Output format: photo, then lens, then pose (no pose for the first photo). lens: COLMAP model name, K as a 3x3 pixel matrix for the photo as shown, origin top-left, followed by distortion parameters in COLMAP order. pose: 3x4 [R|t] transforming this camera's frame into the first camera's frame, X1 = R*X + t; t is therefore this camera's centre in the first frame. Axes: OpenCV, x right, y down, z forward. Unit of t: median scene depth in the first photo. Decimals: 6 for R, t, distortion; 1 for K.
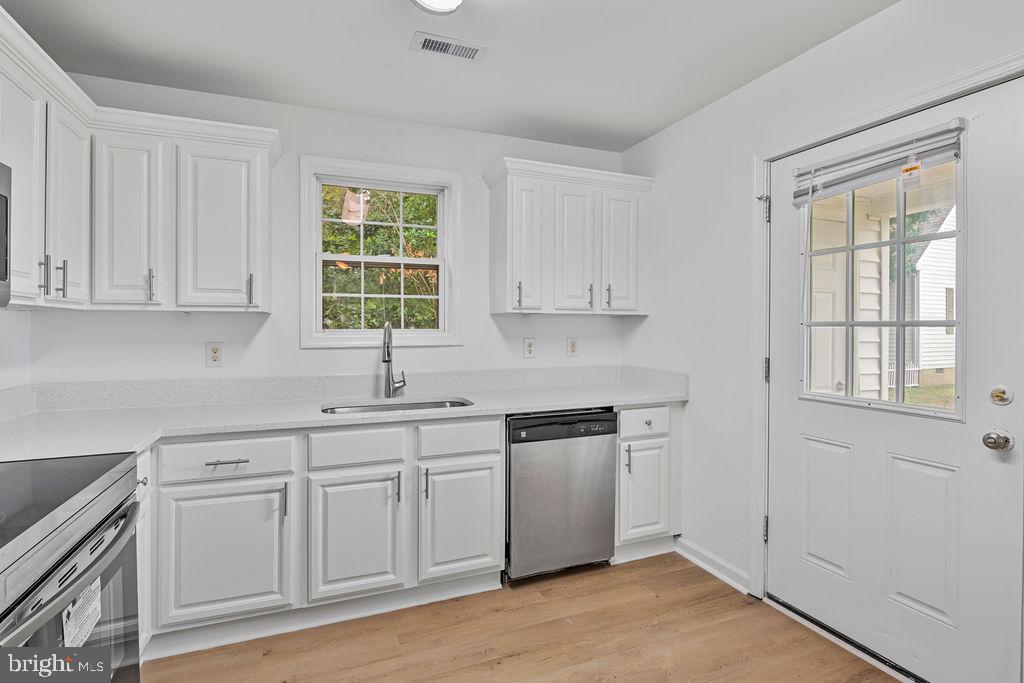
lens RADIAL K [[505.3, 0, 509.3], [0, 505.3, 327.2], [0, 0, 1]] dist [-0.001575, -0.003283]
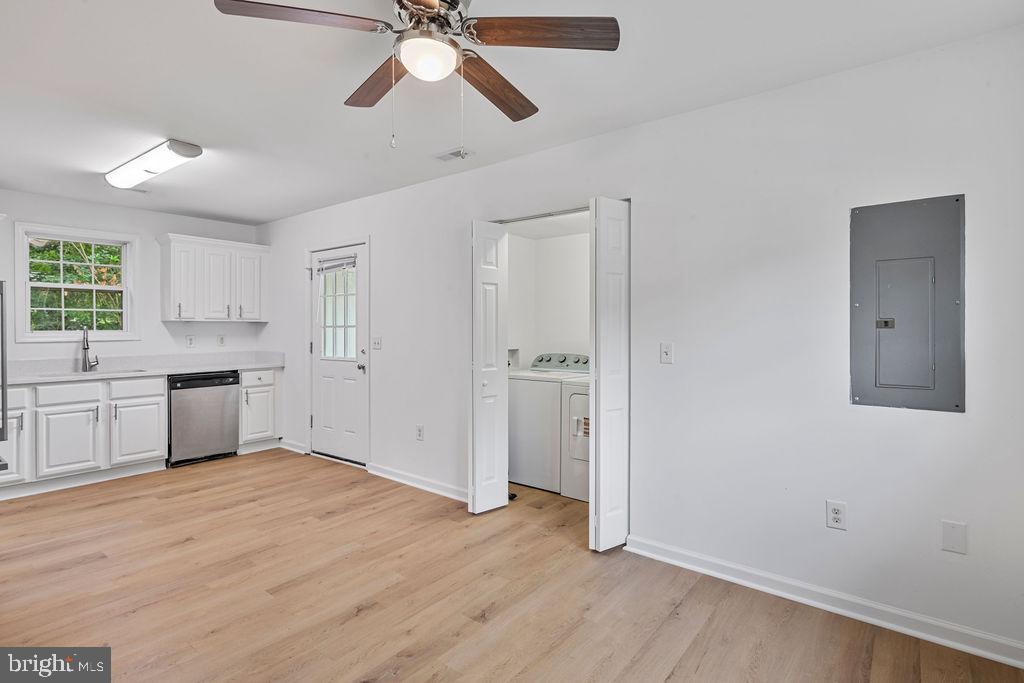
lens RADIAL K [[505.3, 0, 509.1], [0, 505.3, 328.6], [0, 0, 1]] dist [-0.001575, -0.003283]
pose [[0.868670, -0.005122, 0.495364, 0.169877], [0.006208, 0.999981, -0.000546, 0.008407], [-0.495351, 0.003550, 0.868685, -1.276666]]
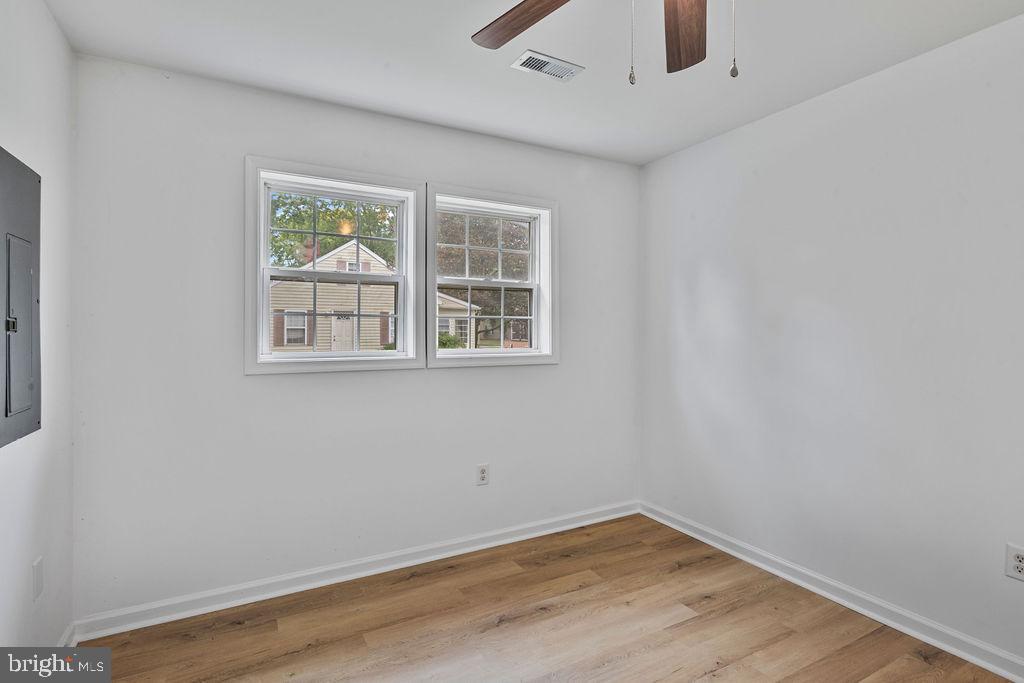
lens RADIAL K [[505.3, 0, 501.2], [0, 505.3, 329.4], [0, 0, 1]] dist [-0.001575, -0.003283]
pose [[-0.993111, -0.003821, -0.117114, 0.667761], [-0.003325, 0.999985, -0.004425, 0.010300], [0.117129, -0.004005, -0.993109, -0.119408]]
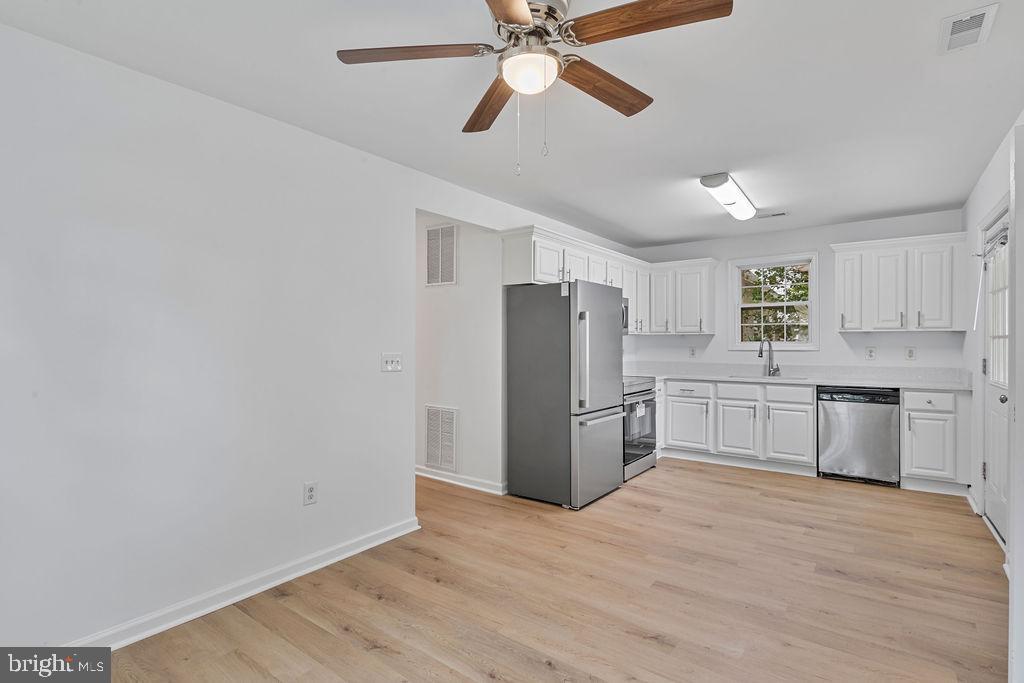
lens RADIAL K [[505.3, 0, 515.4], [0, 505.3, 343.8], [0, 0, 1]] dist [-0.001575, -0.003283]
pose [[0.524170, 0.000973, -0.851613, 1.039867], [0.001680, 0.999996, 0.002176, 0.008623], [0.851612, -0.002572, 0.524166, -0.990094]]
